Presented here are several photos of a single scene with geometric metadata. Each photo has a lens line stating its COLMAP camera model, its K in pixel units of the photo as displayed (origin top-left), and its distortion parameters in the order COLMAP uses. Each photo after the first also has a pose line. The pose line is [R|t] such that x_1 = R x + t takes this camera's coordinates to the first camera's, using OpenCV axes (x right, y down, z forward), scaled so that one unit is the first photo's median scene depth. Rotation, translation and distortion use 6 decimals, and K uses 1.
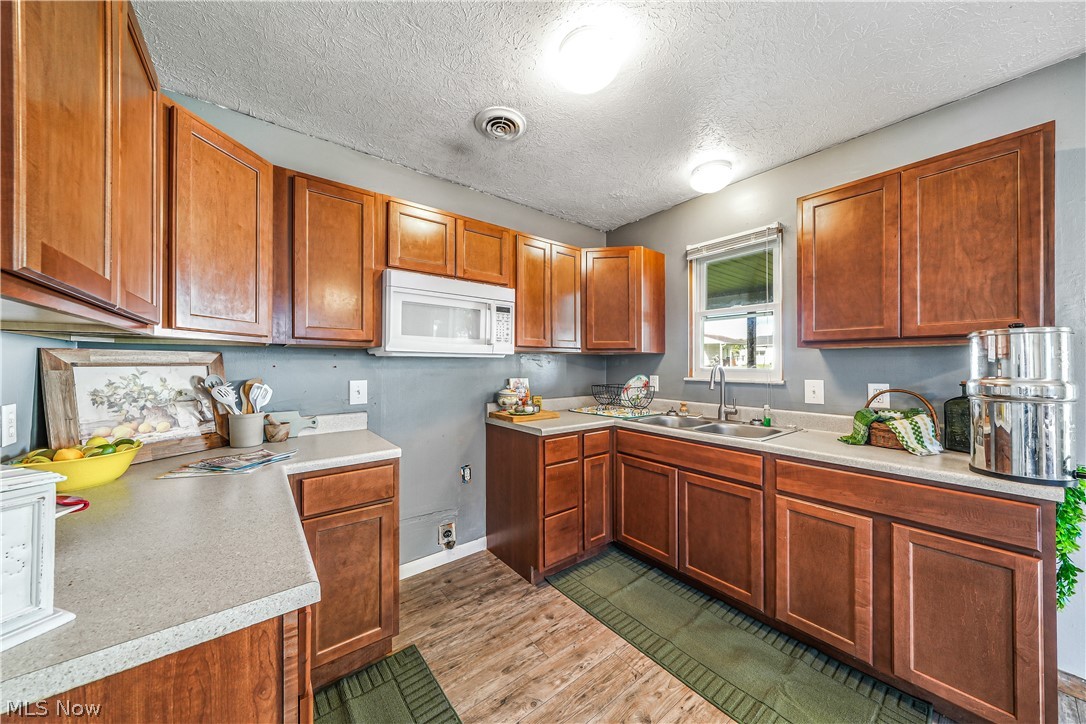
lens RADIAL K [[368.2, 0, 540.7], [0, 368.2, 360.0], [0, 0, 1]] dist [-0.013041, 0.000241]
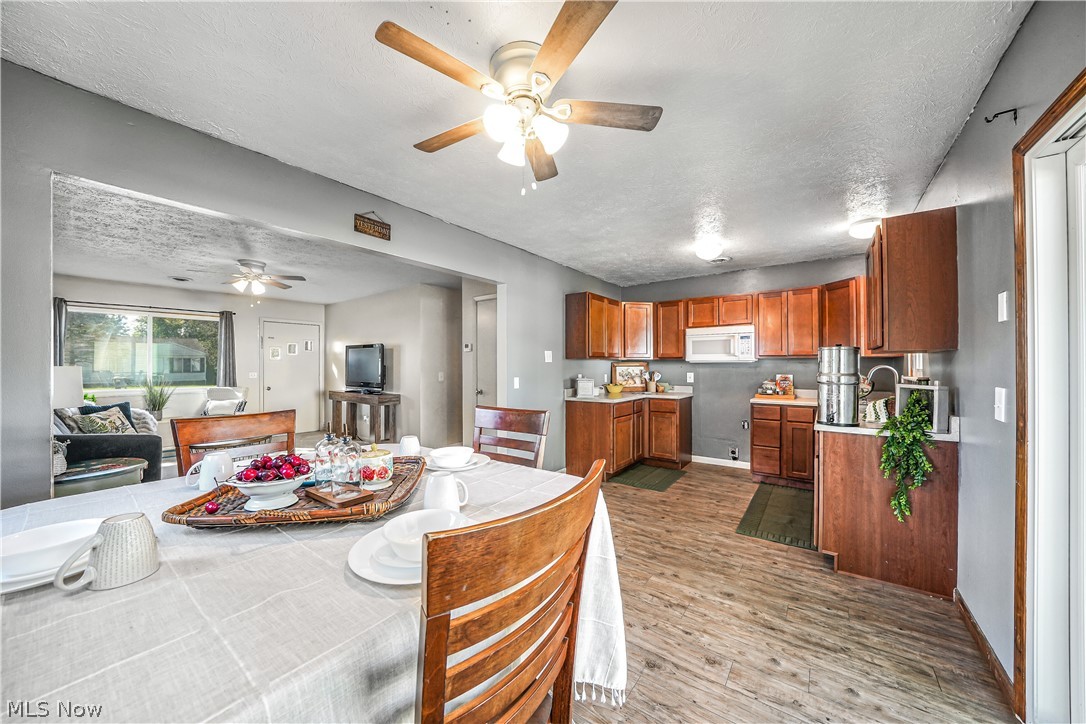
lens RADIAL K [[368.2, 0, 538.9], [0, 368.2, 367.3], [0, 0, 1]] dist [-0.013041, 0.000241]
pose [[0.253134, 0.002728, -0.967427, 1.821017], [0.011298, 0.999919, 0.005776, -0.004138], [0.967365, -0.012392, 0.253083, -0.656729]]
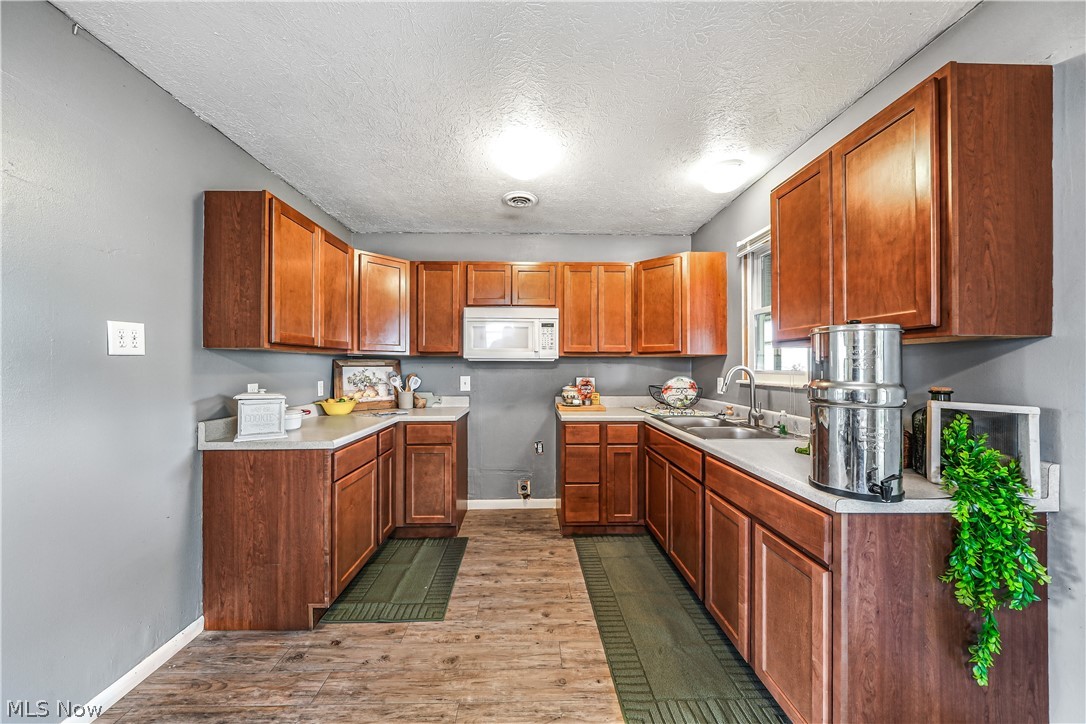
lens RADIAL K [[368.2, 0, 537.1], [0, 368.2, 364.3], [0, 0, 1]] dist [-0.013041, 0.000241]
pose [[0.809071, -0.002050, -0.587708, 0.802942], [0.004462, 0.999987, 0.002654, 0.001773], [0.587694, -0.004770, 0.809069, -0.130133]]
